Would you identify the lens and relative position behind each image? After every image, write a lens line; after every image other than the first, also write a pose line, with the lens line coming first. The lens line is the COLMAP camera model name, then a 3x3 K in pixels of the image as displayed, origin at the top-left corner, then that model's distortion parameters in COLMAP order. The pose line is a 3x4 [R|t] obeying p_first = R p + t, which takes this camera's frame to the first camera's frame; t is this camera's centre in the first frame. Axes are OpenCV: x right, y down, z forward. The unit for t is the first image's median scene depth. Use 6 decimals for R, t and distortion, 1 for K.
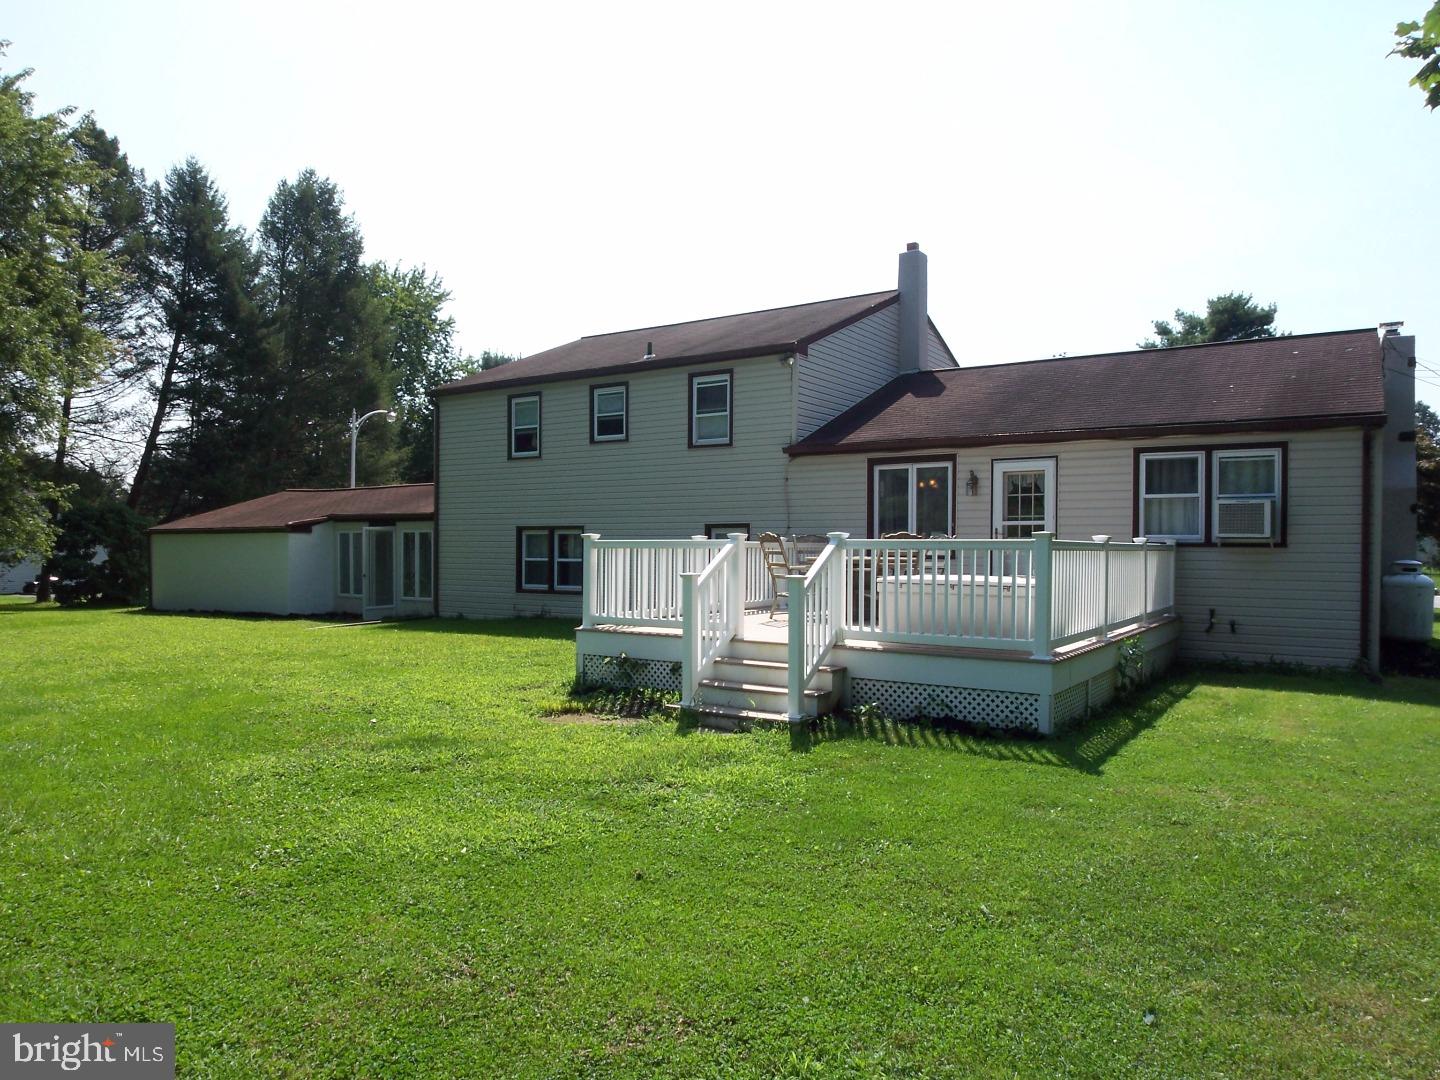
lens RADIAL K [[960.0, 0, 719.1], [0, 960.0, 546.3], [0, 0, 1]] dist [-0.002479, 0.000495]
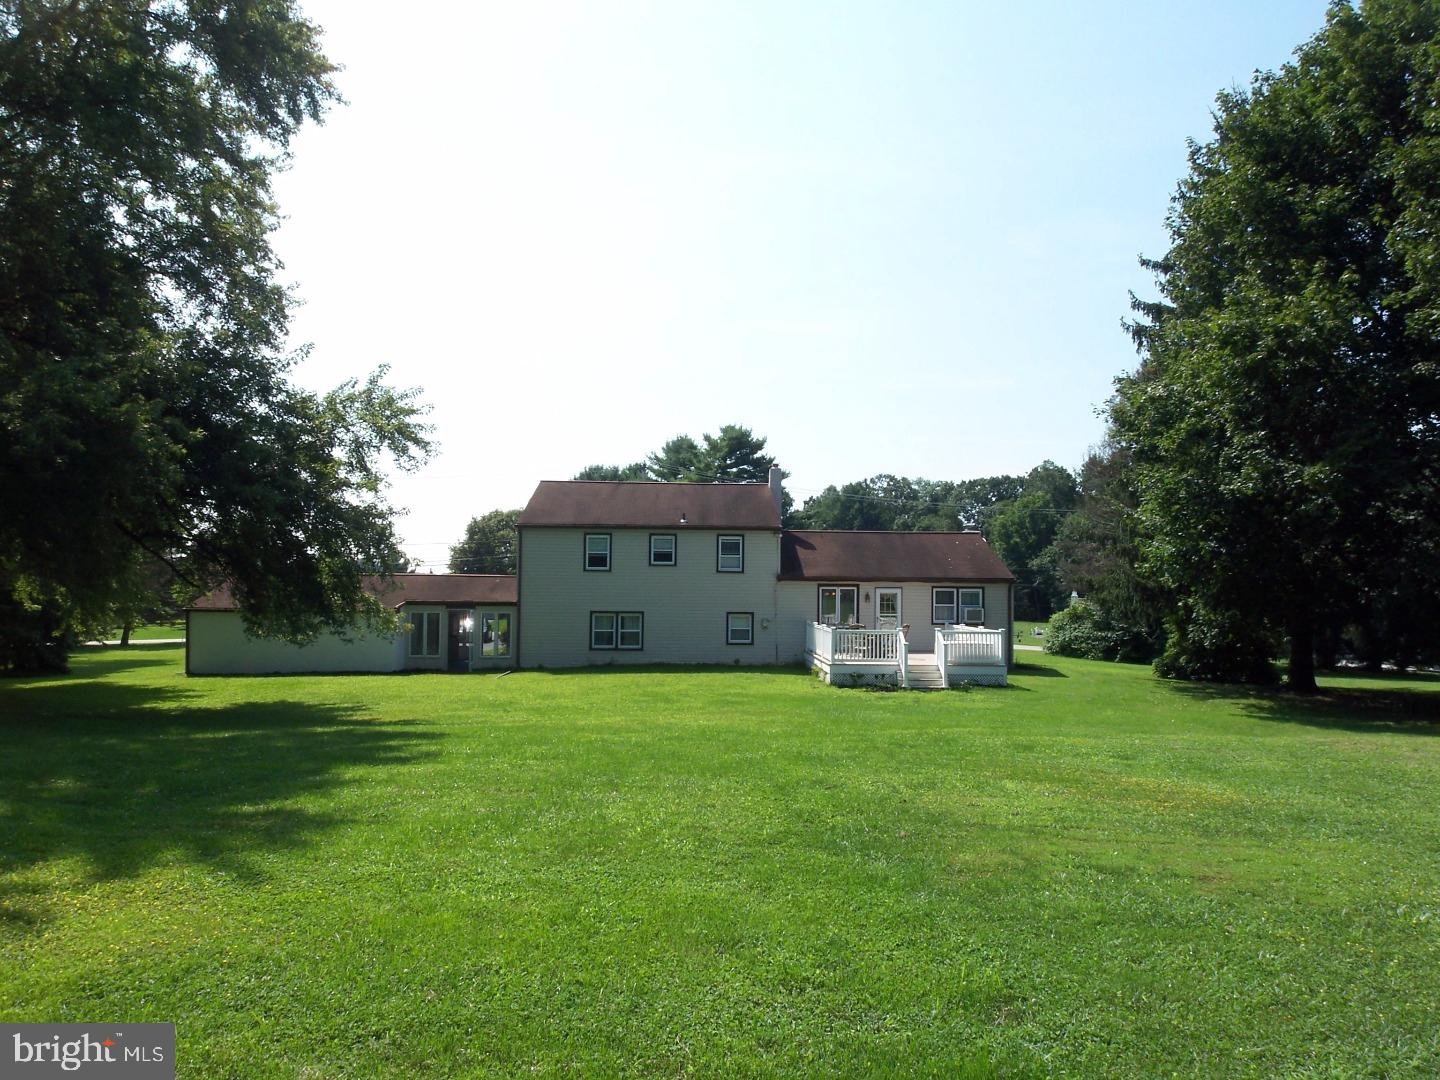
lens RADIAL K [[960.0, 0, 721.5], [0, 960.0, 540.1], [0, 0, 1]] dist [-0.002479, 0.000495]
pose [[0.816657, 0.033380, 0.576157, -1.086781], [-0.005657, 0.998741, -0.049844, -0.067941], [-0.577095, 0.037447, 0.815818, -0.556052]]
